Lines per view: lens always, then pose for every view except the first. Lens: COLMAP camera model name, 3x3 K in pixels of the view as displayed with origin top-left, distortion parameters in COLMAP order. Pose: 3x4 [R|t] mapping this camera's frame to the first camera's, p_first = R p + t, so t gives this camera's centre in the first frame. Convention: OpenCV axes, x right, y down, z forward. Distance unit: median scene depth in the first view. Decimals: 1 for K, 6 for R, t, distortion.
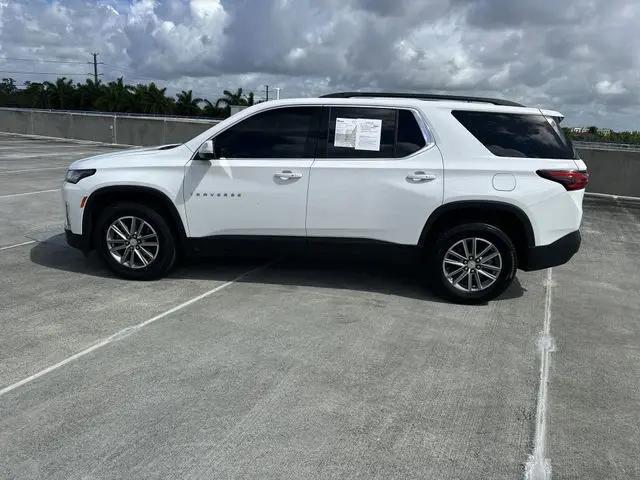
lens RADIAL K [[455.8, 0, 324.8], [0, 455.8, 240.3], [0, 0, 1]] dist [0.028343, -0.040375]
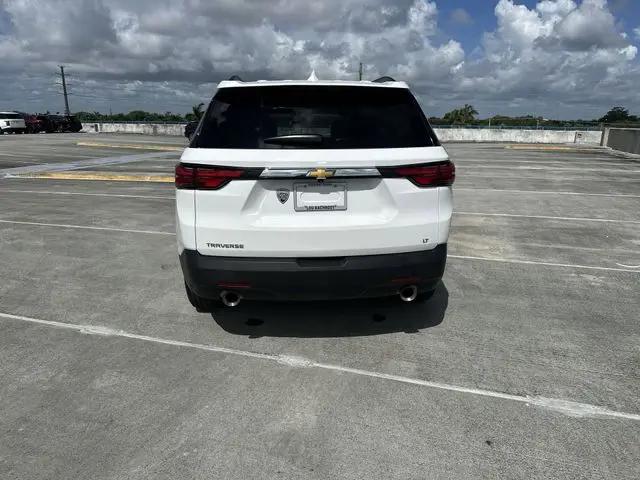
lens RADIAL K [[455.8, 0, 324.3], [0, 455.8, 240.2], [0, 0, 1]] dist [0.028343, -0.040375]
pose [[0.156474, 0.200501, -0.967117, 1.217467], [-0.253616, 0.954503, 0.156852, -0.190764], [0.954565, 0.220733, 0.200205, 1.024510]]
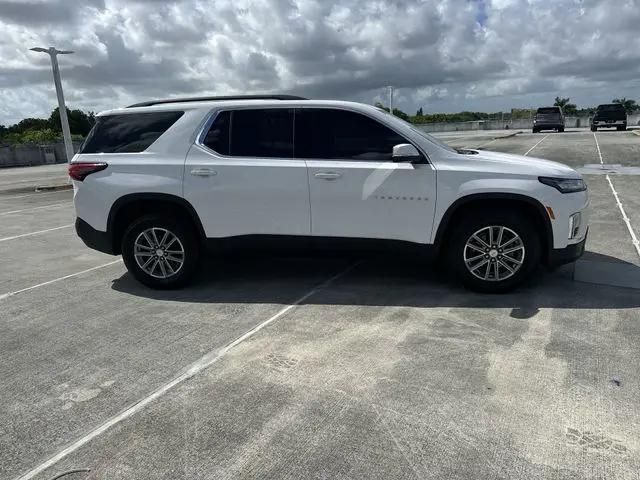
lens RADIAL K [[455.8, 0, 322.6], [0, 455.8, 243.0], [0, 0, 1]] dist [0.028343, -0.040375]
pose [[-0.998522, -0.025154, 0.048180, -0.072188], [0.002024, 0.868639, 0.495441, -0.604582], [-0.054313, 0.494806, -0.867305, 2.292969]]
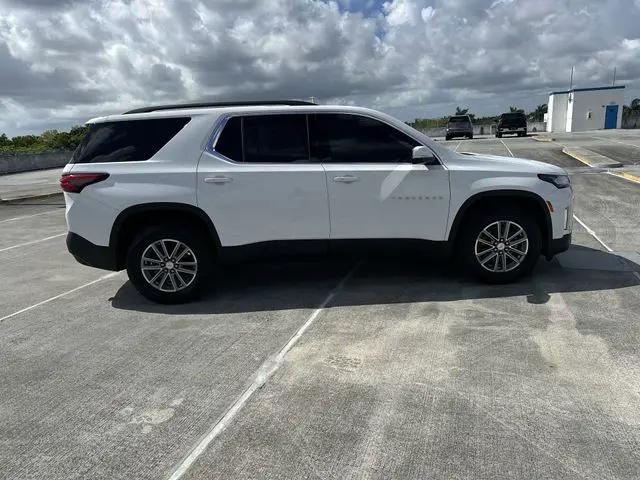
lens RADIAL K [[455.8, 0, 317.2], [0, 455.8, 241.6], [0, 0, 1]] dist [0.028343, -0.040375]
pose [[-0.992539, 0.027625, -0.118756, 0.147648], [-0.031826, 0.881529, 0.471057, -0.592389], [0.117700, 0.471322, -0.874072, 2.300369]]
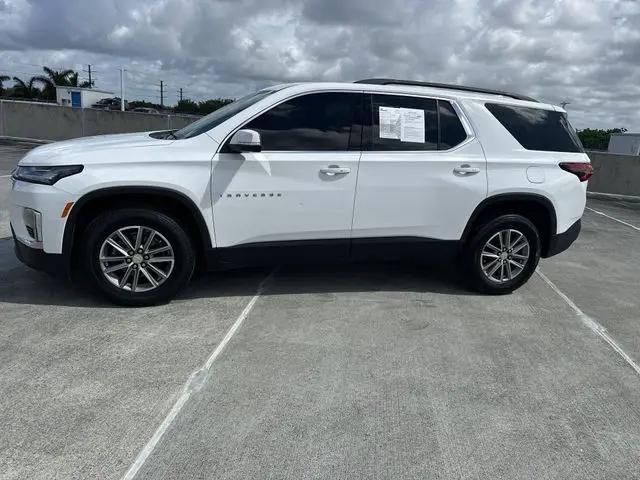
lens RADIAL K [[455.8, 0, 322.5], [0, 455.8, 242.6], [0, 0, 1]] dist [0.028343, -0.040375]
pose [[0.941461, -0.065158, 0.330764, -0.386897], [0.056626, 0.997768, 0.035378, -0.034071], [-0.332331, -0.014577, 0.943050, 0.165398]]
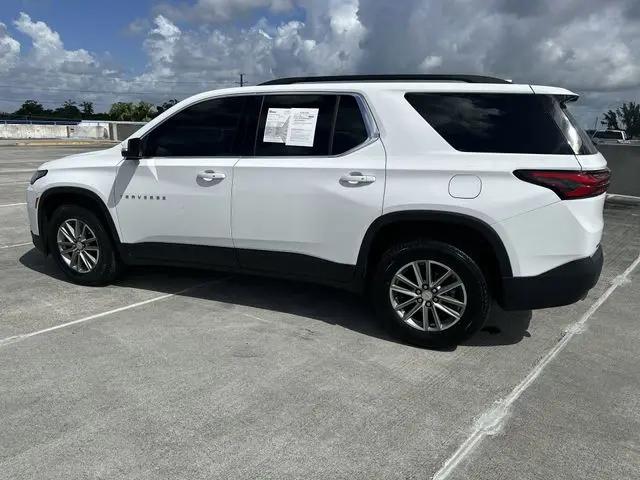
lens RADIAL K [[455.8, 0, 323.6], [0, 455.8, 239.2], [0, 0, 1]] dist [0.028343, -0.040375]
pose [[0.959622, 0.042167, -0.278115, 0.353147], [-0.048994, 0.998643, -0.017639, -0.017552], [0.276994, 0.030553, 0.960386, 0.221589]]
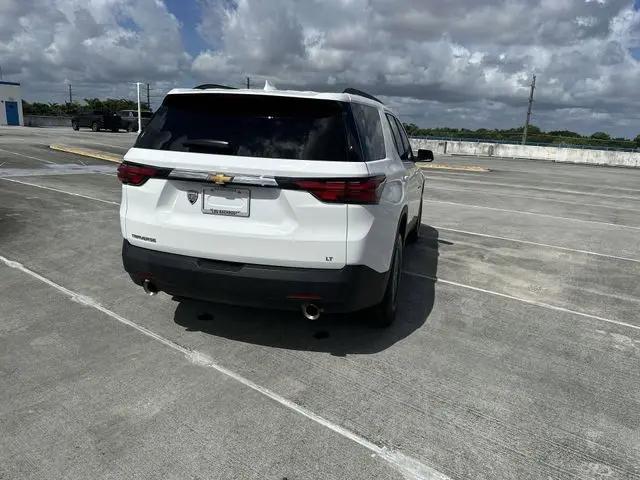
lens RADIAL K [[455.8, 0, 326.1], [0, 455.8, 239.1], [0, 0, 1]] dist [0.028343, -0.040375]
pose [[-0.182006, 0.172793, -0.967996, 1.201837], [-0.311758, 0.923509, 0.223470, -0.290160], [0.932567, 0.342453, -0.114215, 1.367140]]
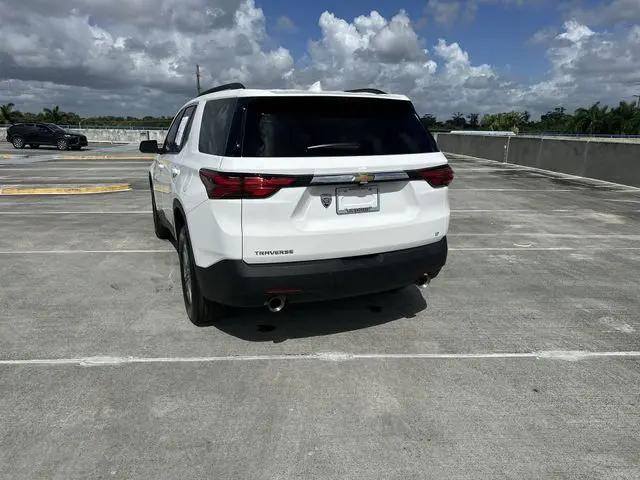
lens RADIAL K [[455.8, 0, 323.1], [0, 455.8, 242.1], [0, 0, 1]] dist [0.028343, -0.040375]
pose [[0.477509, 0.172125, -0.861602, 1.166915], [-0.215811, 0.973559, 0.074886, -0.124260], [0.851711, 0.150185, 0.502029, 0.746803]]
